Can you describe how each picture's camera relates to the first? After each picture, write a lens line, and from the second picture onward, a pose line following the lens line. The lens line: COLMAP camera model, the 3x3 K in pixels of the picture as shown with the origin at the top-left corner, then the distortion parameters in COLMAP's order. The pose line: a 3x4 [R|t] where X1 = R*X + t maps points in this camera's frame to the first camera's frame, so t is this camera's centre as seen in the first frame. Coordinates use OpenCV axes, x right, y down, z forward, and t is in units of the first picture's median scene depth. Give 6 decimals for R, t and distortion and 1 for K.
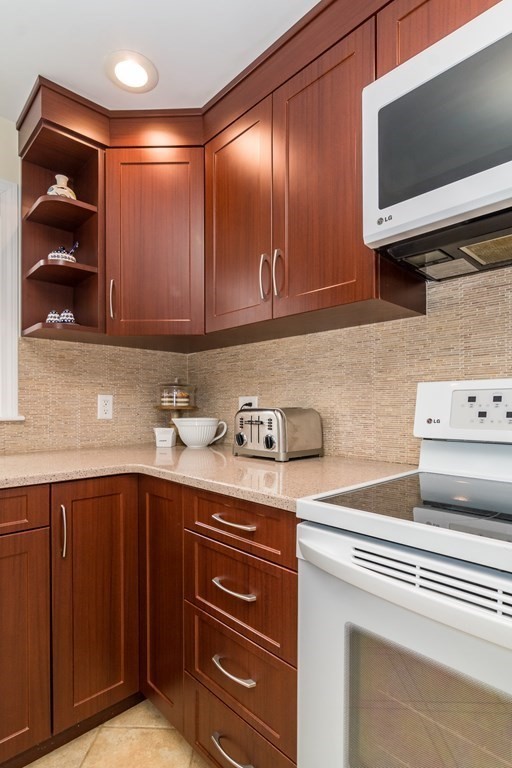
lens RADIAL K [[402.4, 0, 257.5], [0, 402.4, 409.8], [0, 0, 1]] dist [-0.000768, -0.001905]
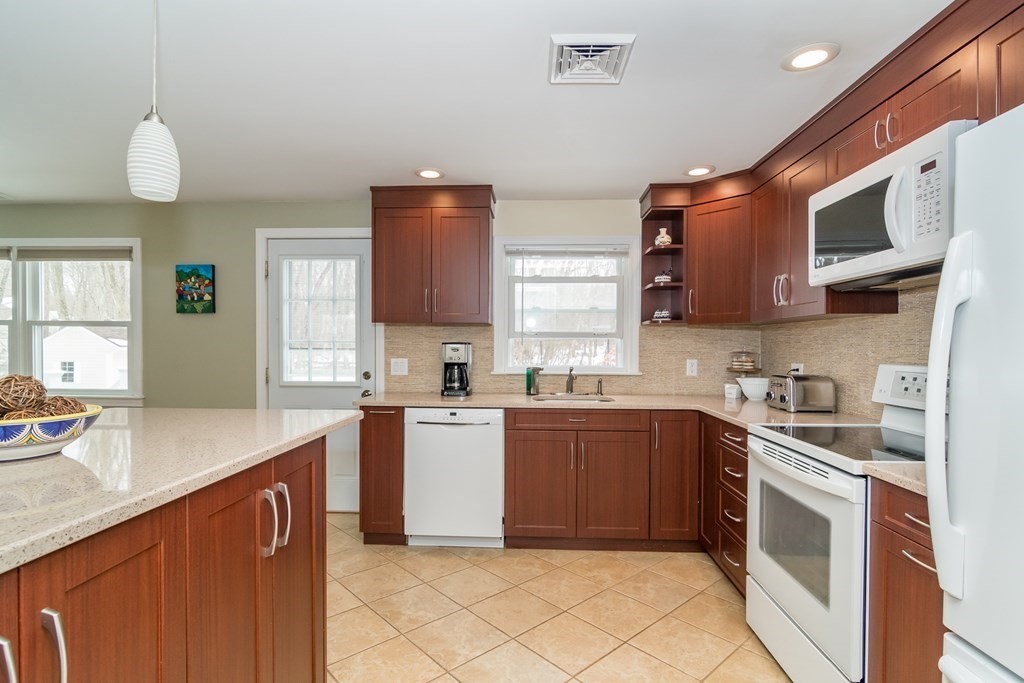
lens RADIAL K [[508.2, 0, 510.9], [0, 508.2, 351.7], [0, 0, 1]] dist [0.002064, 0.000336]
pose [[0.693296, 0.010619, -0.720574, 0.621446], [-0.011720, 0.999925, 0.003459, -0.080216], [0.720557, 0.006047, 0.693369, -0.944088]]
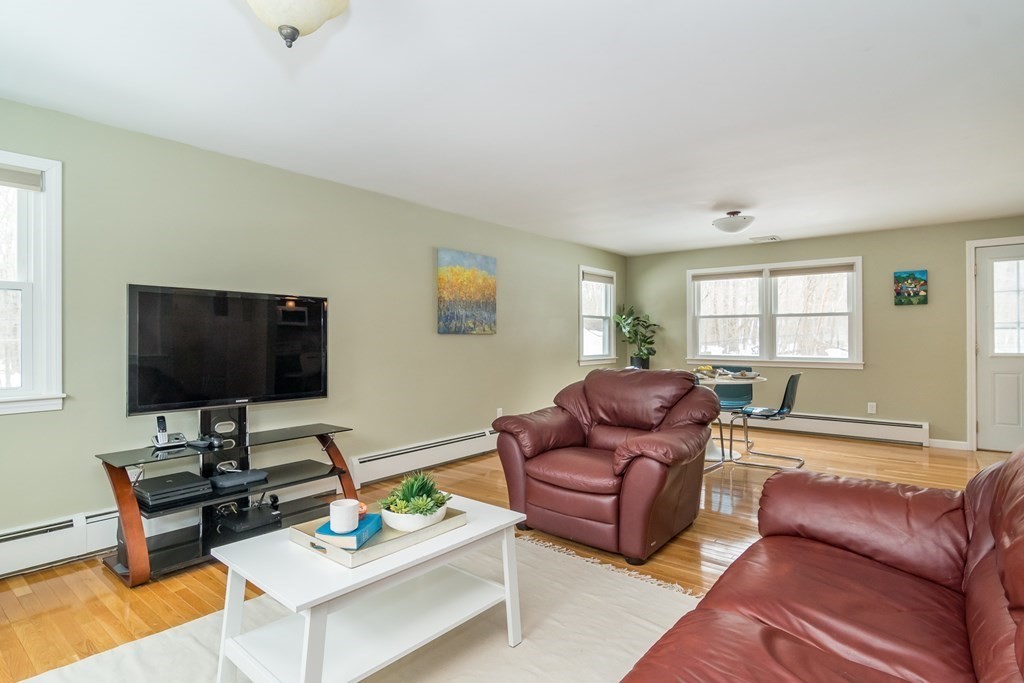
lens RADIAL K [[536.6, 0, 507.7], [0, 536.6, 332.4], [0, 0, 1]] dist [-0.000768, -0.001905]
pose [[0.130934, -0.011404, -0.991325, 1.094125], [-0.006514, 0.999902, -0.012363, 0.013422], [0.991370, 0.008076, 0.130847, -3.531397]]
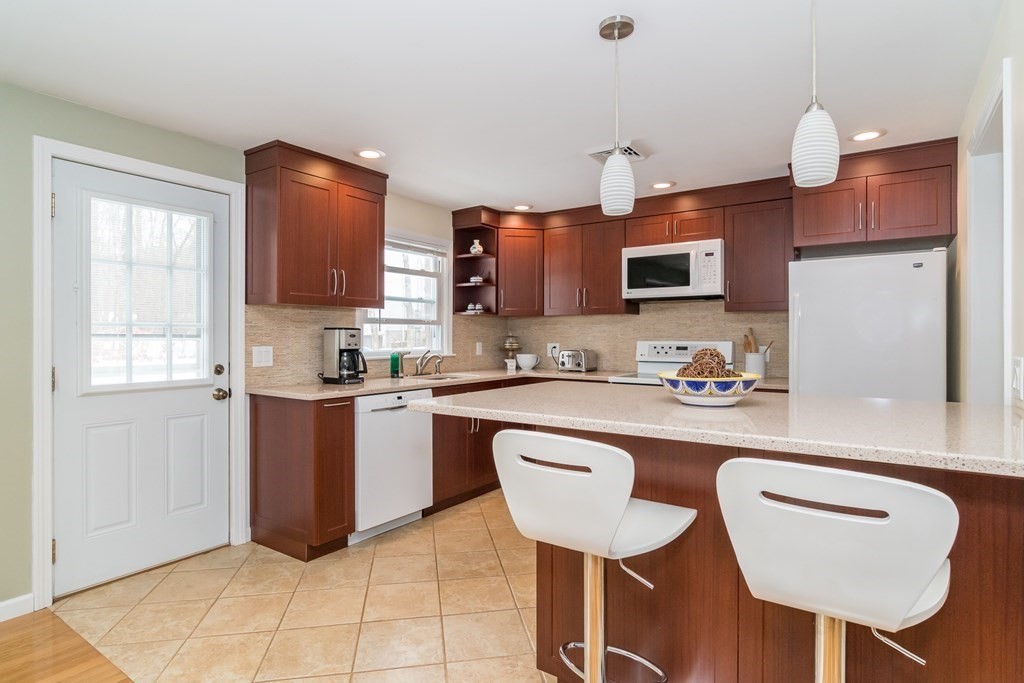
lens RADIAL K [[536.6, 0, 510.7], [0, 536.6, 338.9], [0, 0, 1]] dist [-0.000768, -0.001905]
pose [[0.980365, -0.001150, 0.197188, -0.916903], [0.002086, 0.999988, -0.004536, -0.052327], [-0.197180, 0.004858, 0.980355, -1.896626]]
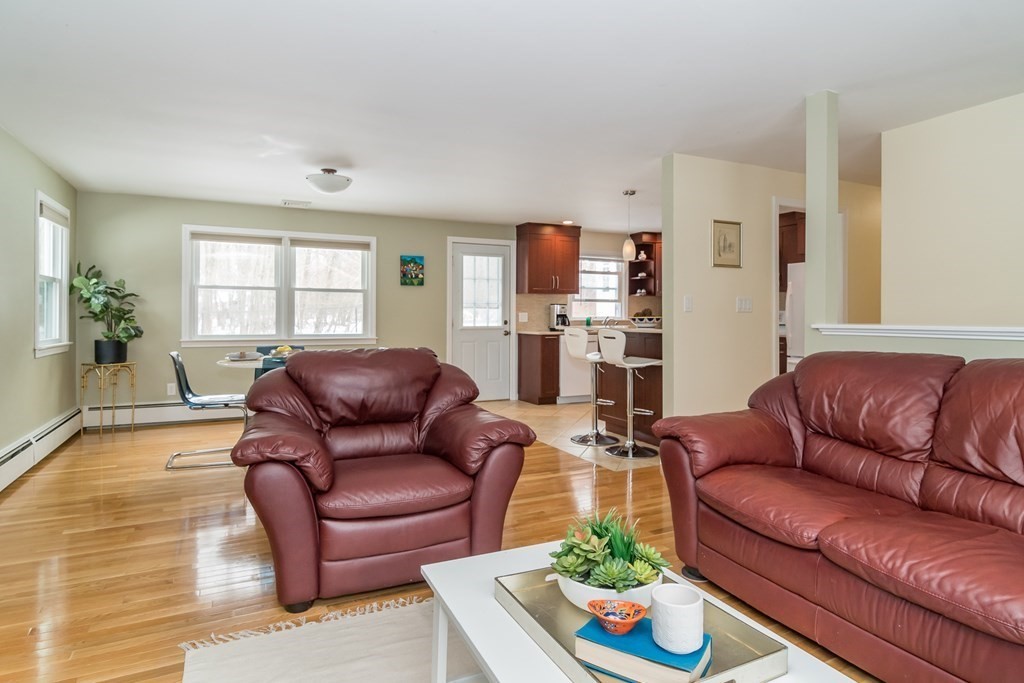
lens RADIAL K [[584.6, 0, 520.2], [0, 584.6, 314.7], [0, 0, 1]] dist [-0.003592, 0.002802]
pose [[0.959588, -0.001665, -0.281405, -0.077121], [-0.002205, 0.999907, -0.013438, 0.048295], [0.281402, 0.013515, 0.959495, -4.440945]]
